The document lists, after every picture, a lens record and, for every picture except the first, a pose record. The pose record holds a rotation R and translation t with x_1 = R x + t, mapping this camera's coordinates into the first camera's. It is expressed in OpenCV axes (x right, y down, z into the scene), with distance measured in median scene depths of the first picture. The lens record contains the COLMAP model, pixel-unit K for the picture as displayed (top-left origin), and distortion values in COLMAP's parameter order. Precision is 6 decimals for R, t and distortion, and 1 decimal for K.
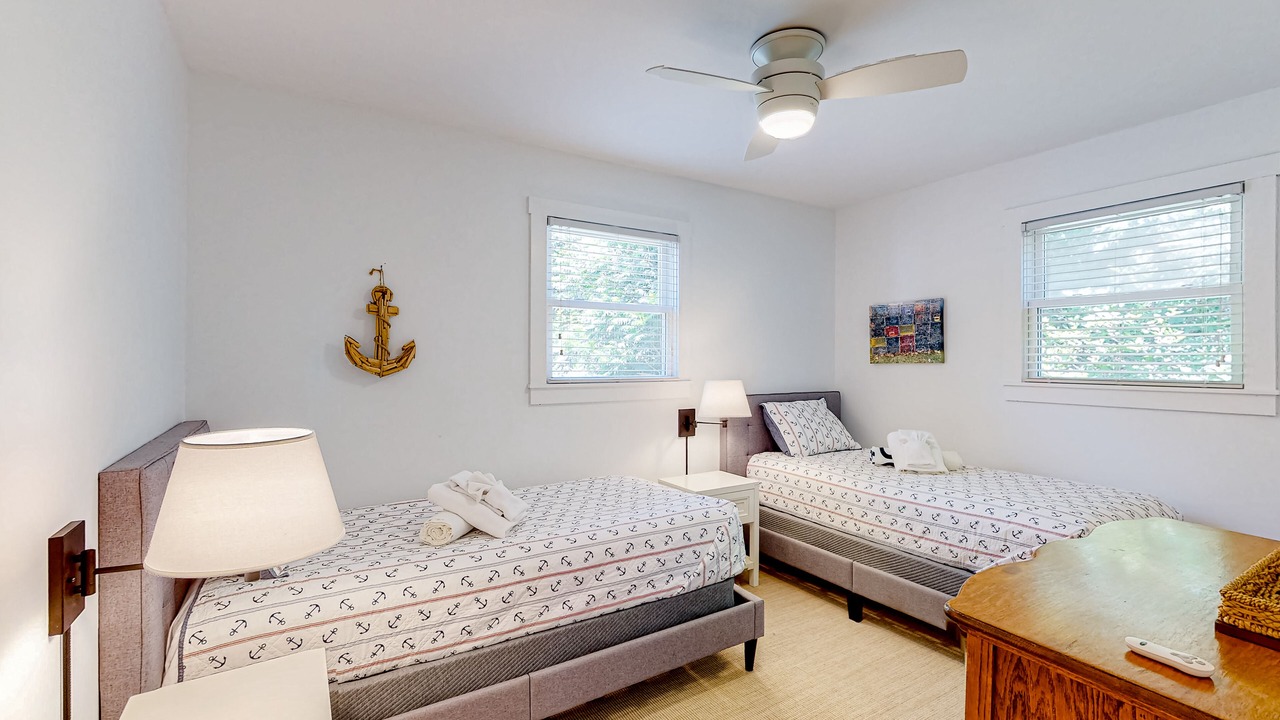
lens RADIAL K [[560.1, 0, 637.6], [0, 560.1, 361.9], [0, 0, 1]] dist [0.003313, -0.002062]
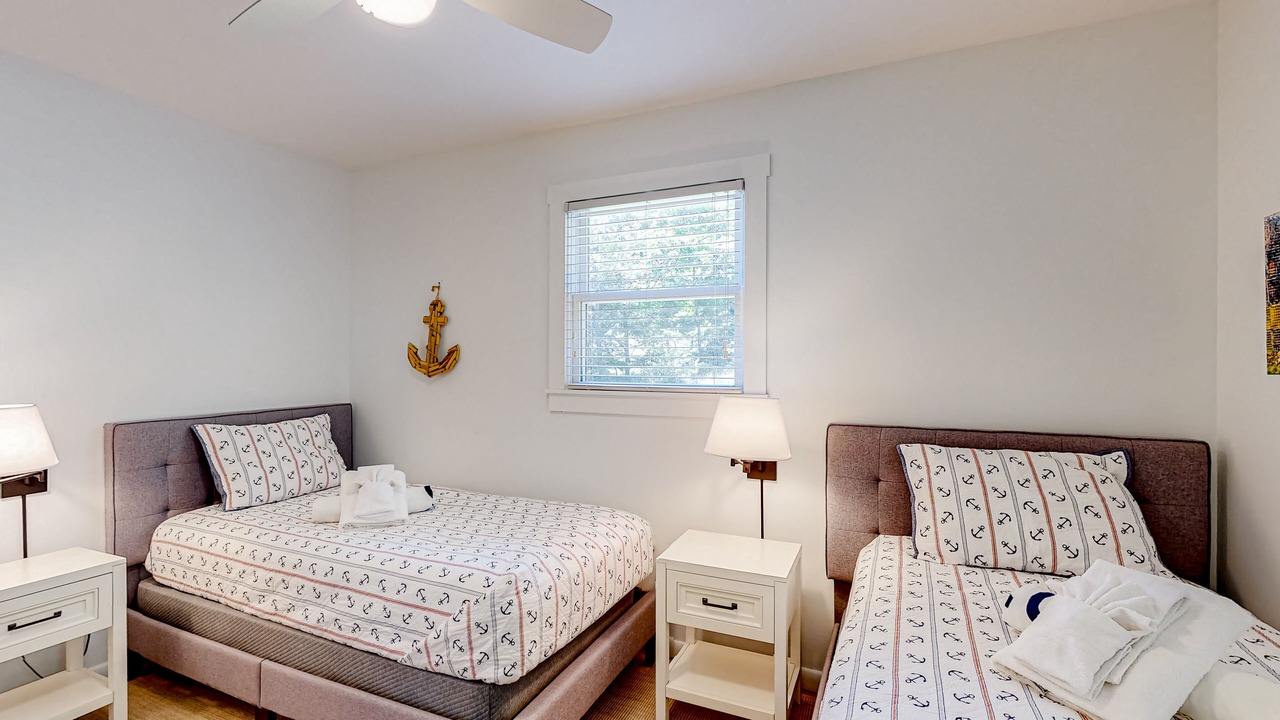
lens RADIAL K [[560.1, 0, 642.4], [0, 560.1, 363.6], [0, 0, 1]] dist [0.003313, -0.002062]
pose [[0.555894, 0.003162, -0.831247, 0.606694], [-0.004040, 0.999991, 0.001102, -0.003459], [0.831243, 0.002746, 0.555902, 0.563161]]
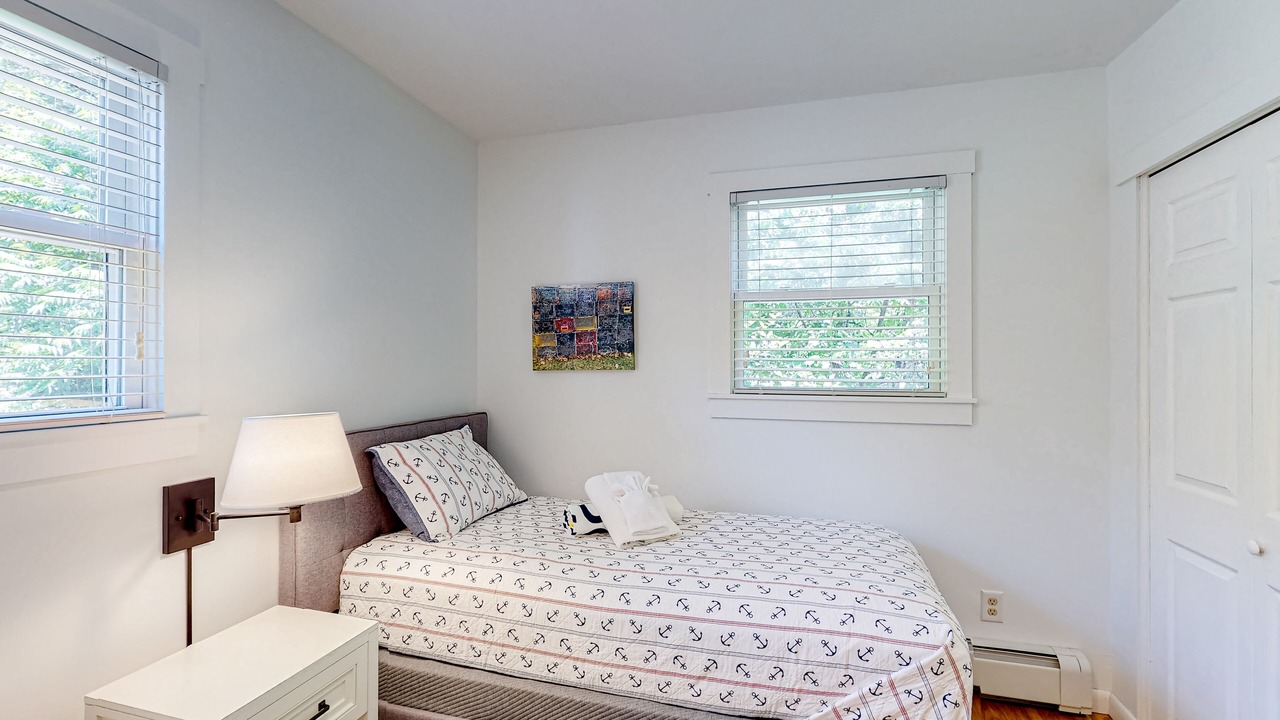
lens RADIAL K [[560.1, 0, 639.4], [0, 560.1, 359.7], [0, 0, 1]] dist [0.003313, -0.002062]
pose [[0.740495, 0.002621, 0.672056, 0.059283], [0.003706, 0.999961, -0.007983, -0.005635], [-0.672051, 0.008402, 0.740457, 0.493198]]
